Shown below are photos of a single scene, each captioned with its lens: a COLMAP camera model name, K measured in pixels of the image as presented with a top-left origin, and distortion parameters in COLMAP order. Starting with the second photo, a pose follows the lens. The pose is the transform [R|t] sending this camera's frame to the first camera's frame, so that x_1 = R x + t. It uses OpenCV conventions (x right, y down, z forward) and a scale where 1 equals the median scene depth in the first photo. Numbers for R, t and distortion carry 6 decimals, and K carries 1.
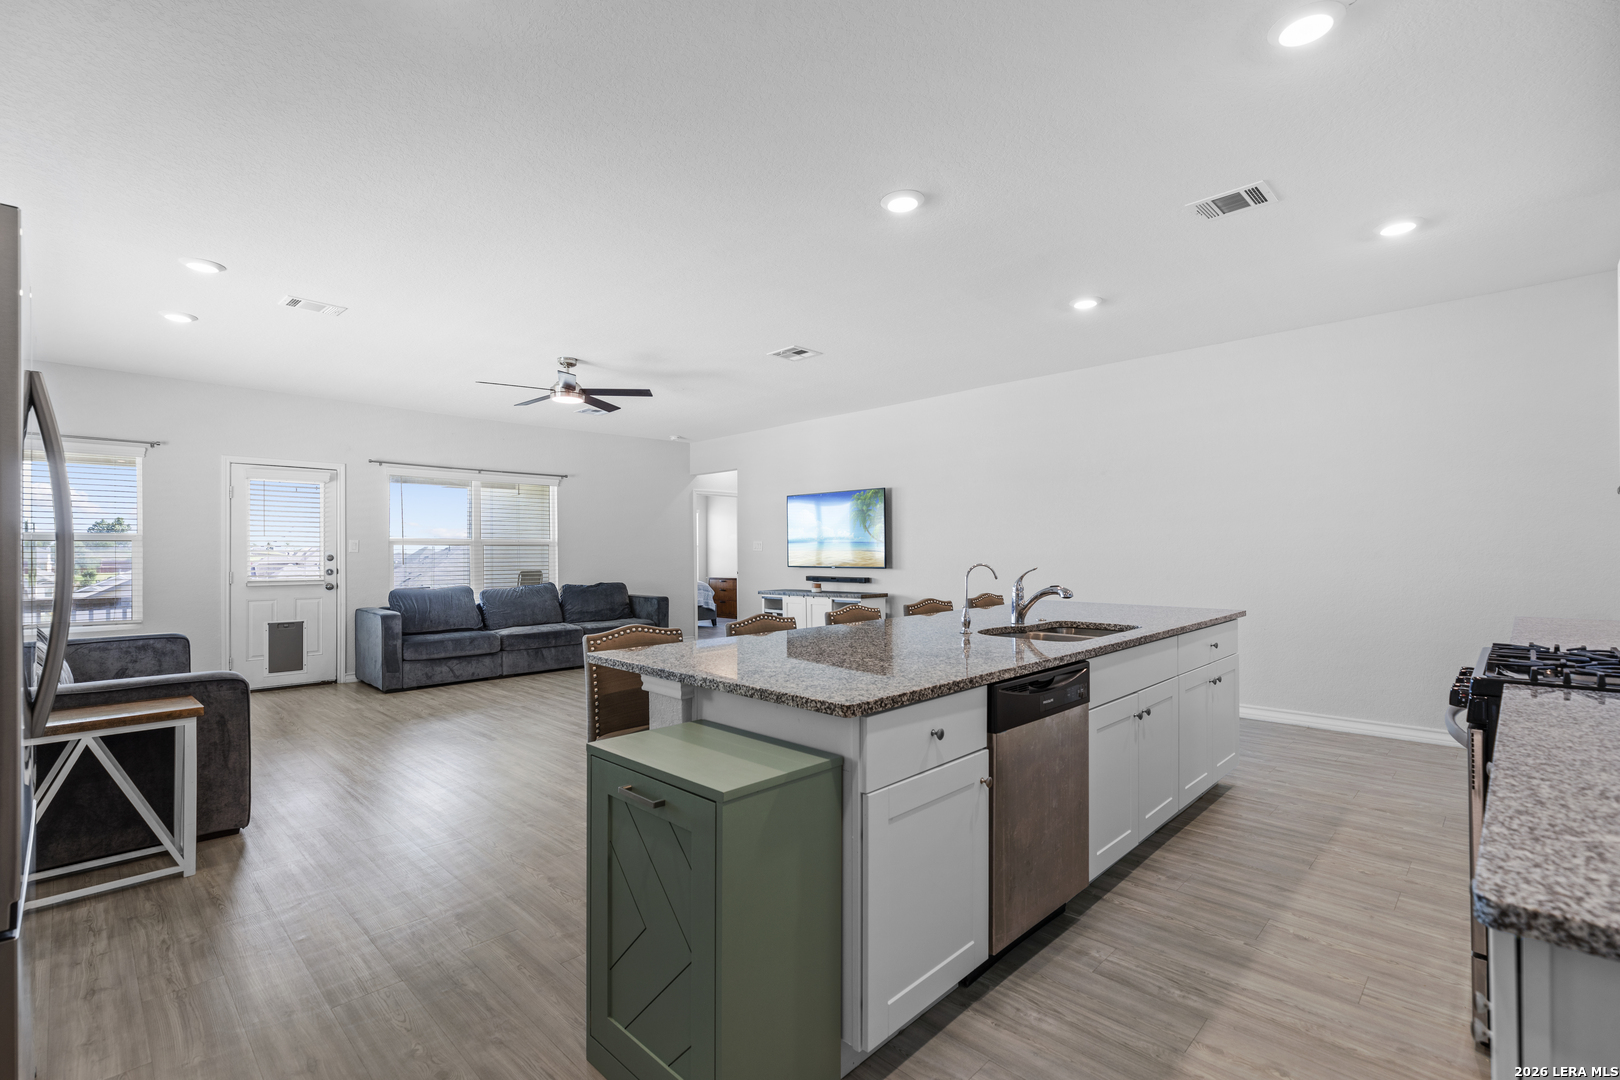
lens RADIAL K [[738.6, 0, 809.3], [0, 738.6, 543.7], [0, 0, 1]] dist [0.005975, -0.001219]
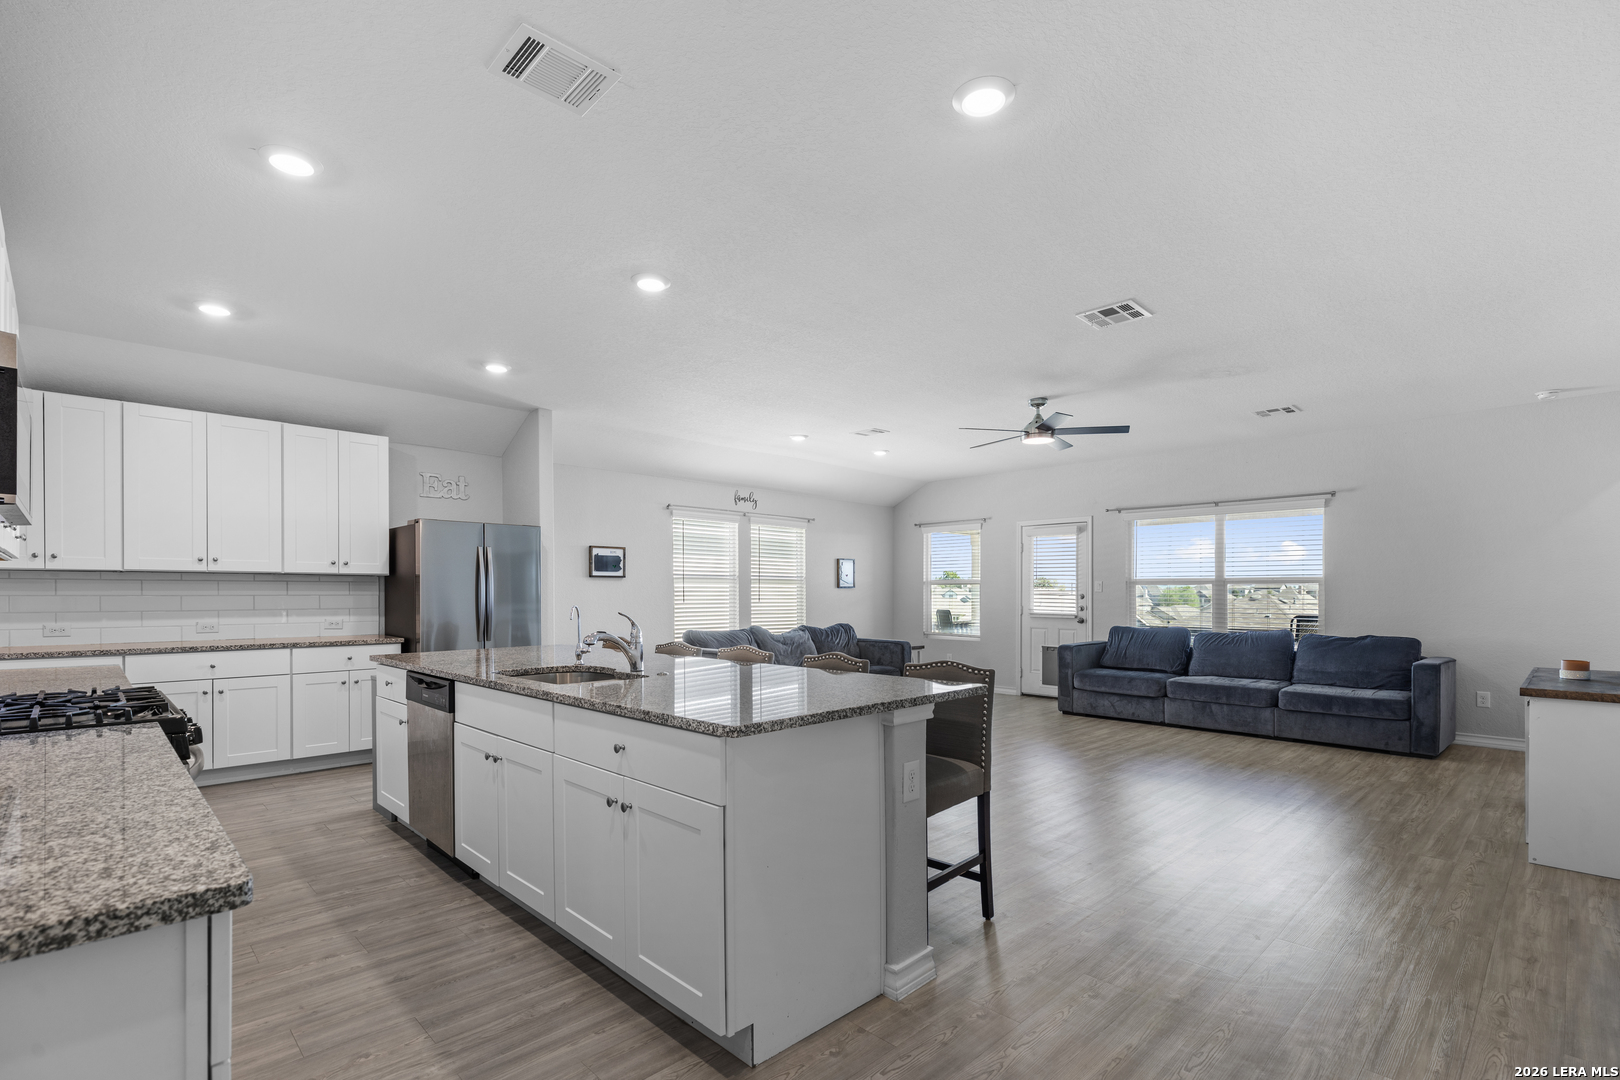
lens RADIAL K [[738.6, 0, 774.5], [0, 738.6, 595.8], [0, 0, 1]] dist [0.005975, -0.001219]
pose [[-0.048462, 0.008694, -0.998787, 0.672216], [0.012753, 0.999886, 0.008085, 0.002526], [0.998744, -0.012346, -0.048567, 0.672091]]
